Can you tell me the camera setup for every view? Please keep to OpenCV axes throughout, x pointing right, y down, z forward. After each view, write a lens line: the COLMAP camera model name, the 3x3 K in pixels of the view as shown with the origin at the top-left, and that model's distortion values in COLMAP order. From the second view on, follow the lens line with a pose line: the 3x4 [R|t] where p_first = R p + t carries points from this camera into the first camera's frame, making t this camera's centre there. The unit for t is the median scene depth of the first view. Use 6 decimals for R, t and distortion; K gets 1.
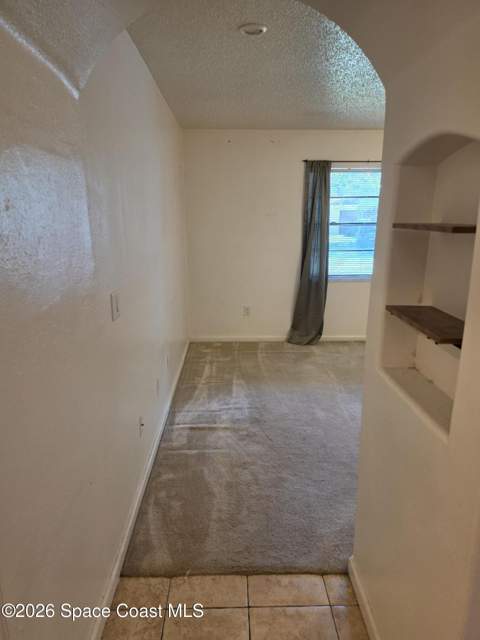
lens RADIAL K [[444.9, 0, 238.1], [0, 444.9, 324.6], [0, 0, 1]] dist [-0.022431, -0.004301]
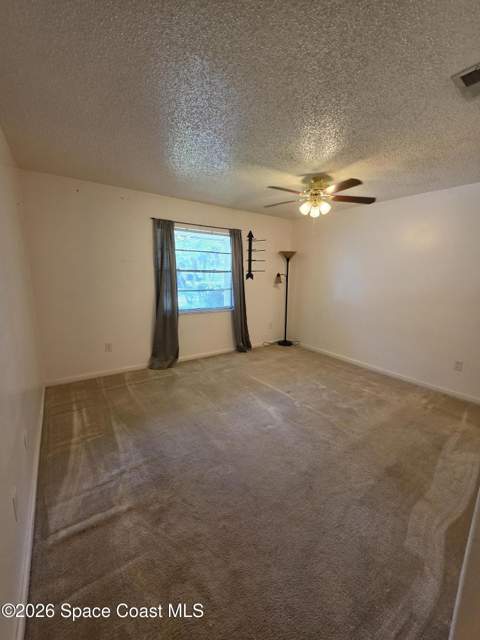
lens RADIAL K [[257.9, 0, 248.2], [0, 257.9, 314.2], [0, 0, 1]] dist [-0.012505, -0.000011]
pose [[0.815613, -0.073217, 0.573947, -0.070799], [0.113923, 0.992865, -0.035235, -0.062300], [-0.567272, 0.094124, 0.818134, 0.349894]]
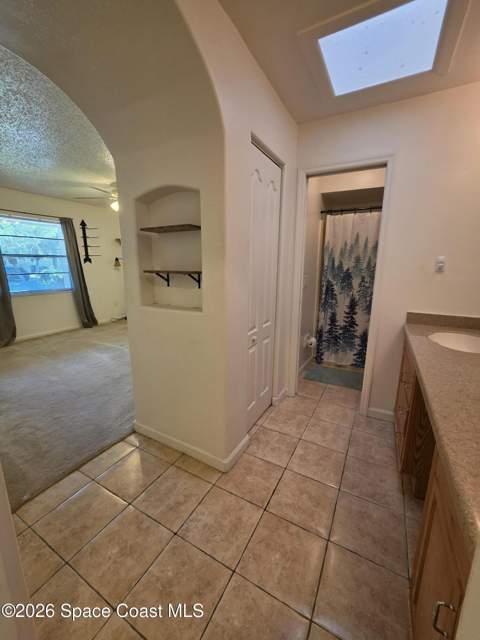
lens RADIAL K [[257.9, 0, 246.9], [0, 257.9, 316.0], [0, 0, 1]] dist [-0.012505, -0.000011]
pose [[0.477878, -0.170336, 0.861753, -0.163277], [0.203247, 0.975839, 0.080178, 0.051683], [-0.854589, 0.136833, 0.500953, 0.008414]]
